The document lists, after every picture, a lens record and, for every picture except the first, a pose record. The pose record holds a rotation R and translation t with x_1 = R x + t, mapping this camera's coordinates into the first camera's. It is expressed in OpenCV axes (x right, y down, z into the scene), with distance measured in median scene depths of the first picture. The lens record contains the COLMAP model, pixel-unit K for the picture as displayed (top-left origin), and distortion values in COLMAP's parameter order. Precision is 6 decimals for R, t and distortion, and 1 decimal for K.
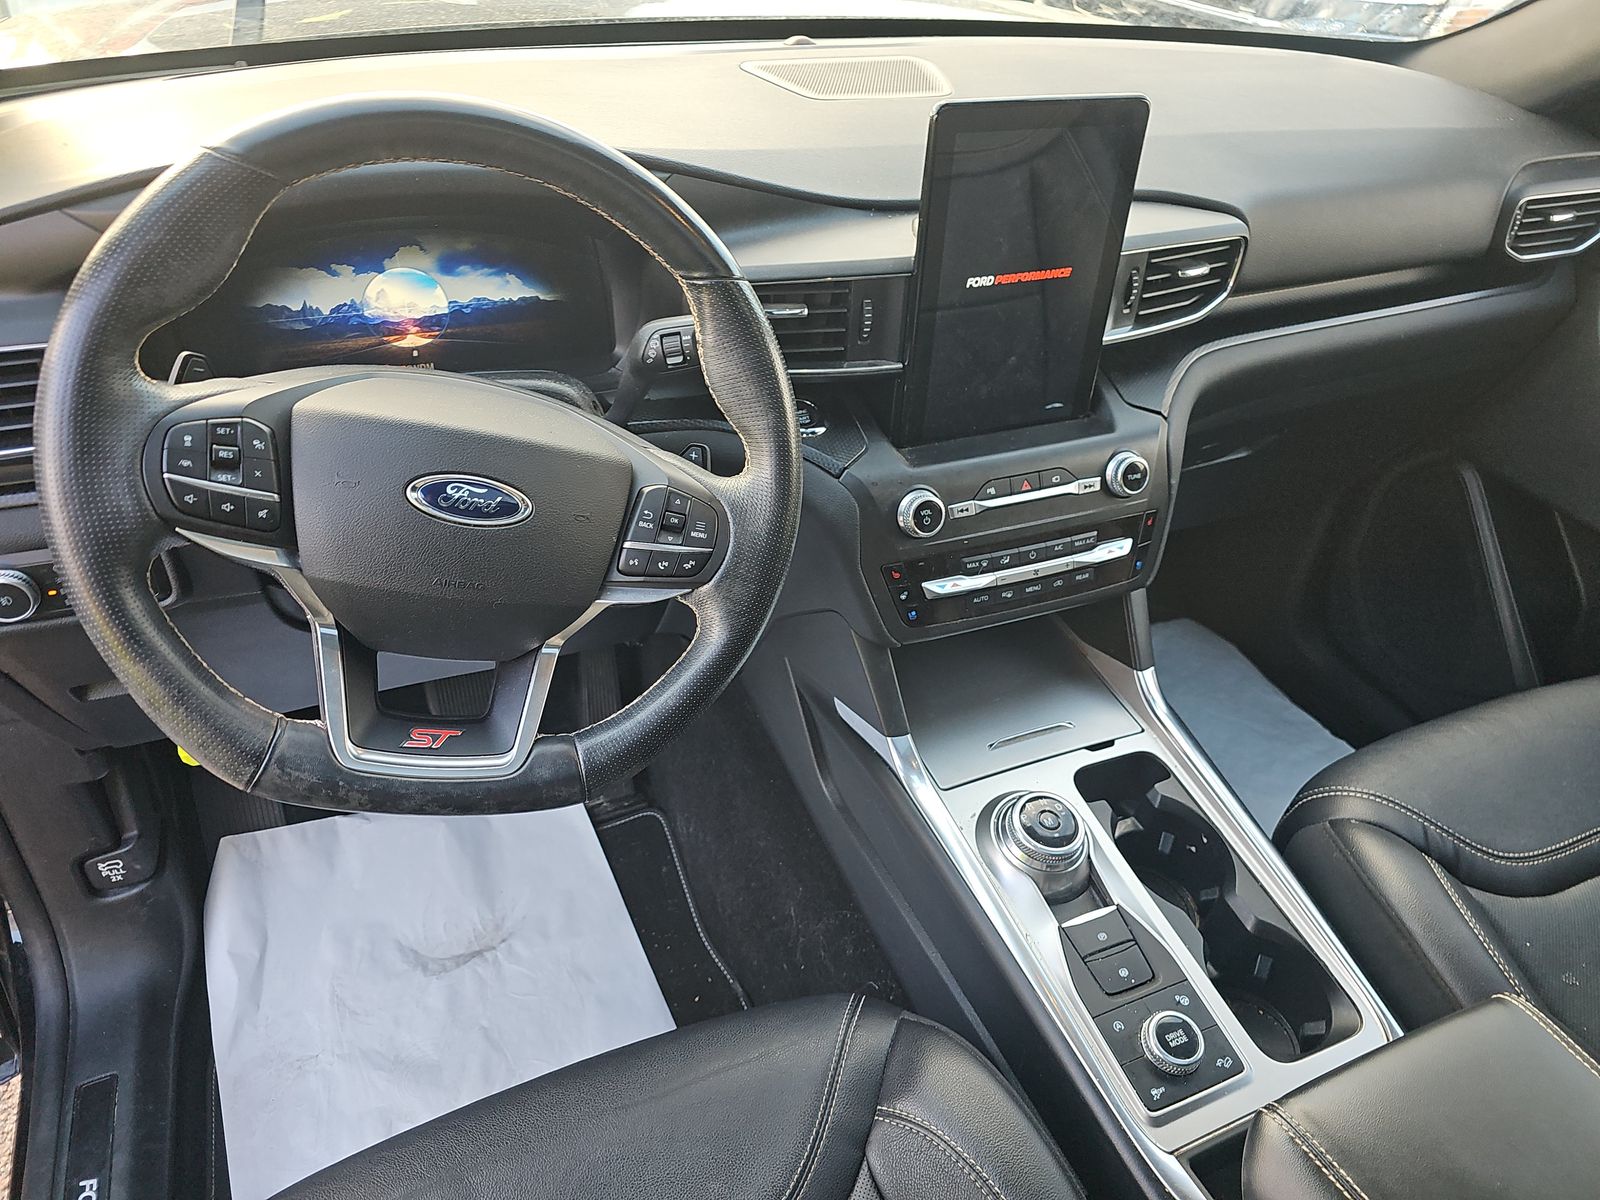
lens RADIAL K [[1060.7, 0, 797.8], [0, 1060.7, 597.2], [0, 0, 1]] dist [0.033025, -0.051890]
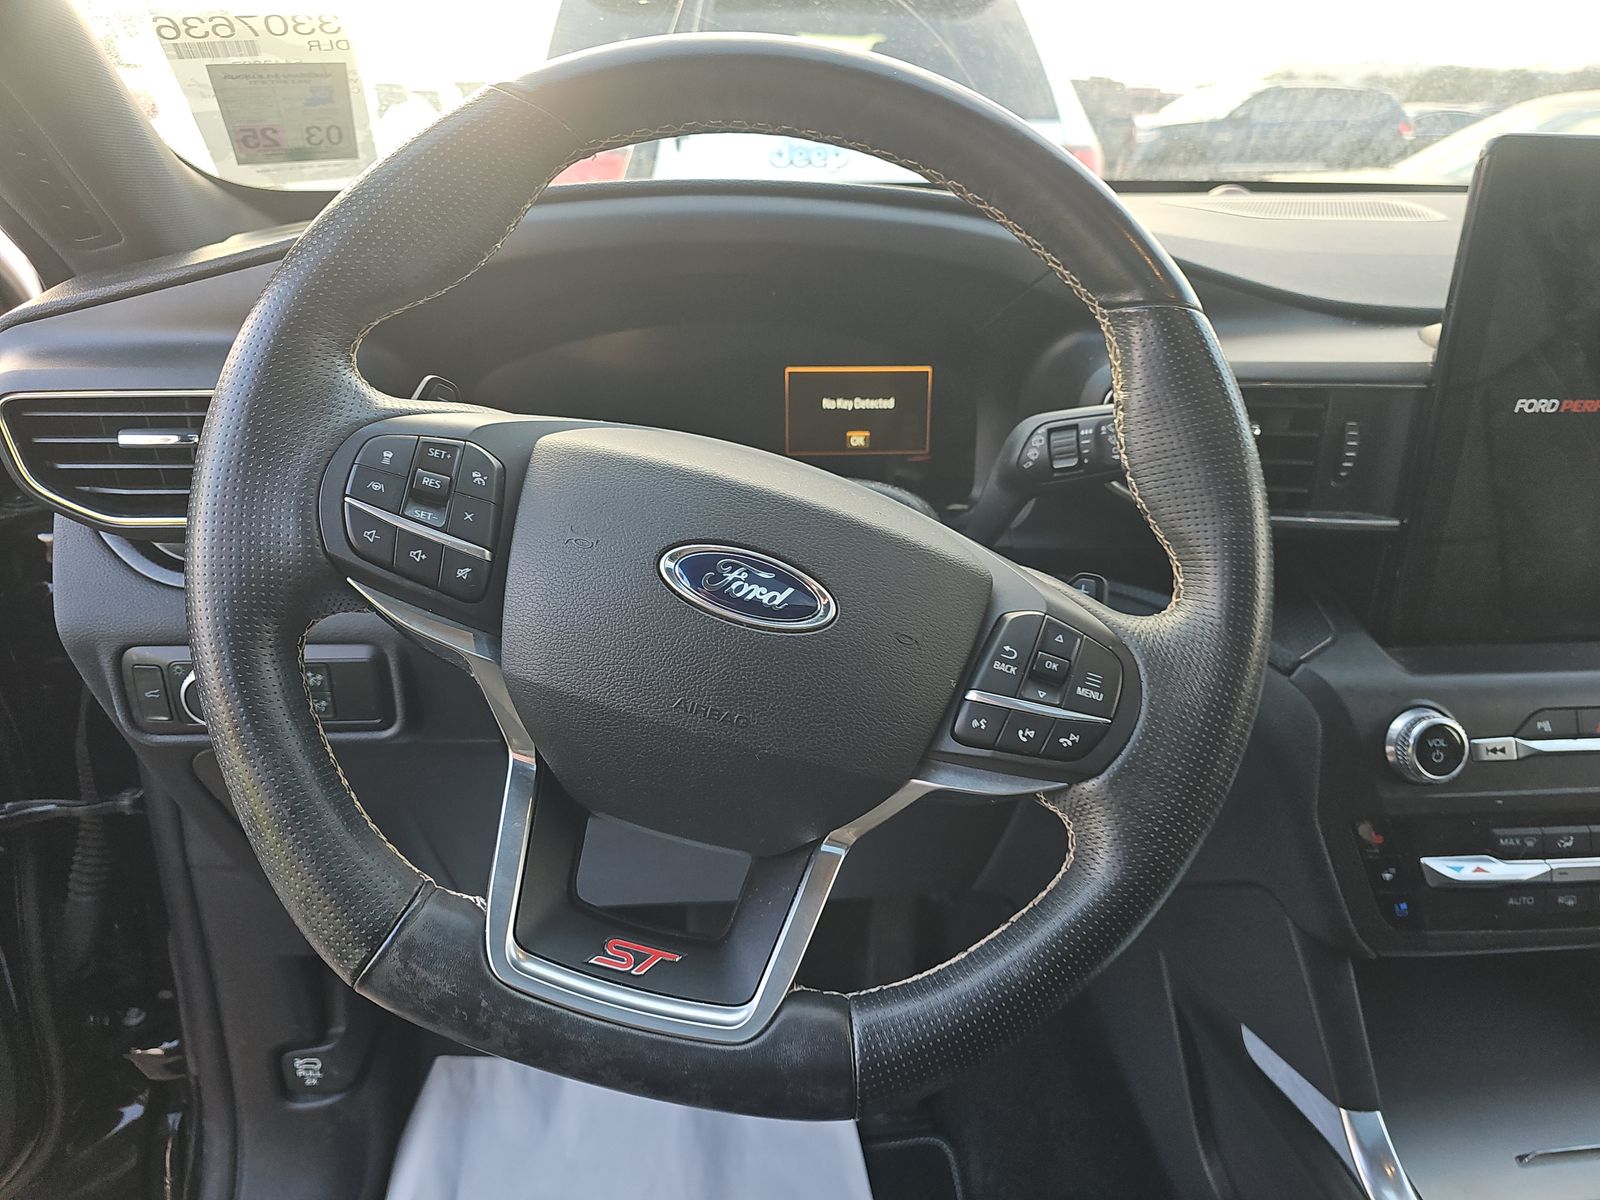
lens RADIAL K [[1060.7, 0, 797.8], [0, 1060.7, 597.2], [0, 0, 1]] dist [0.033025, -0.051890]
pose [[0.949660, 0.077262, -0.303604, -0.069882], [-0.153856, 0.959212, -0.237152, 0.058765], [0.272898, 0.271925, 0.922813, 0.363436]]
